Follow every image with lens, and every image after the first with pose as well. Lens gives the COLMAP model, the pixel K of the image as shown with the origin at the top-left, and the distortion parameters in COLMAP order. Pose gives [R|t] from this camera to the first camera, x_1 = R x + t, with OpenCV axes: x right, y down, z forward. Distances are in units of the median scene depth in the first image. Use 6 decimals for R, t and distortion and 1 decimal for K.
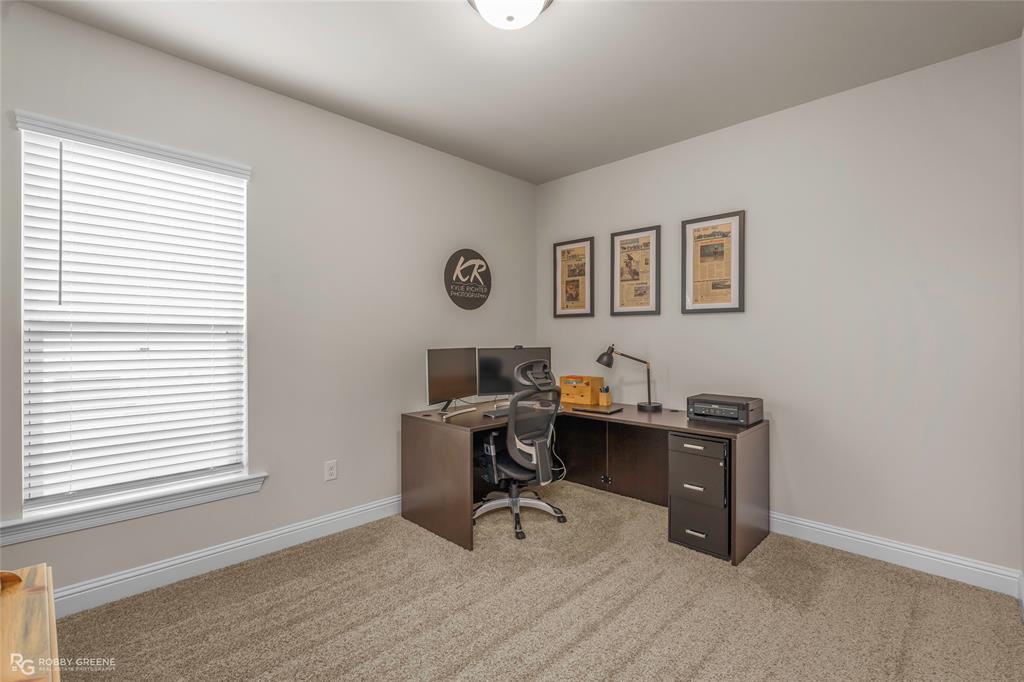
lens RADIAL K [[467.4, 0, 518.8], [0, 467.4, 340.9], [0, 0, 1]] dist [-0.002637, 0.000036]
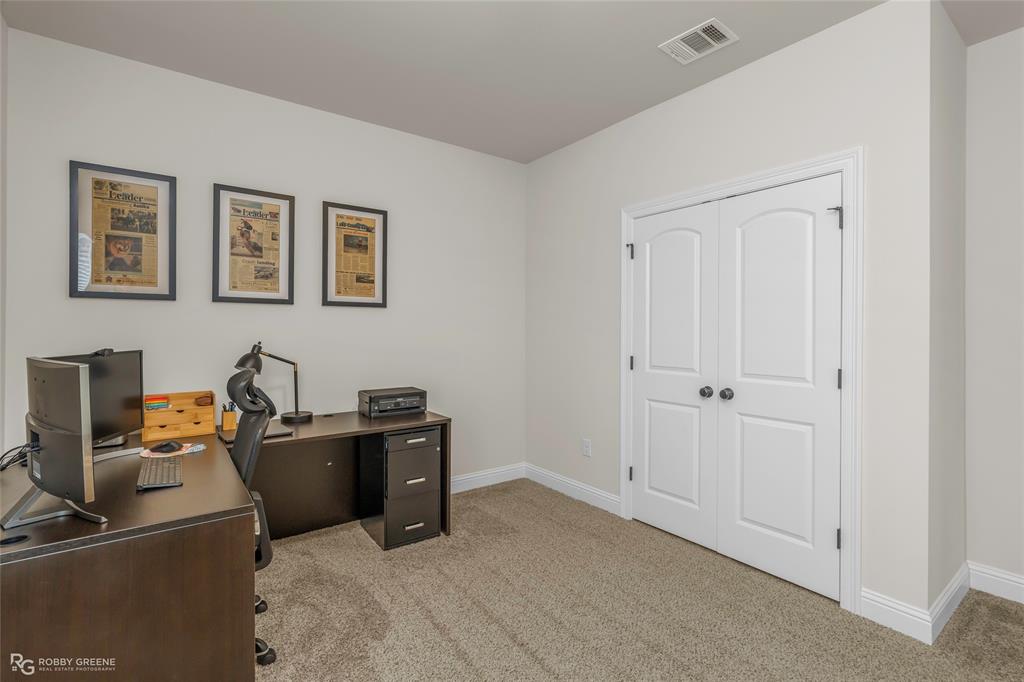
lens RADIAL K [[467.4, 0, 519.5], [0, 467.4, 332.9], [0, 0, 1]] dist [-0.002637, 0.000036]
pose [[0.160118, -0.006644, 0.987076, -0.450724], [0.006454, 0.999963, 0.005684, -0.008192], [-0.987077, 0.005461, 0.160155, 0.472776]]
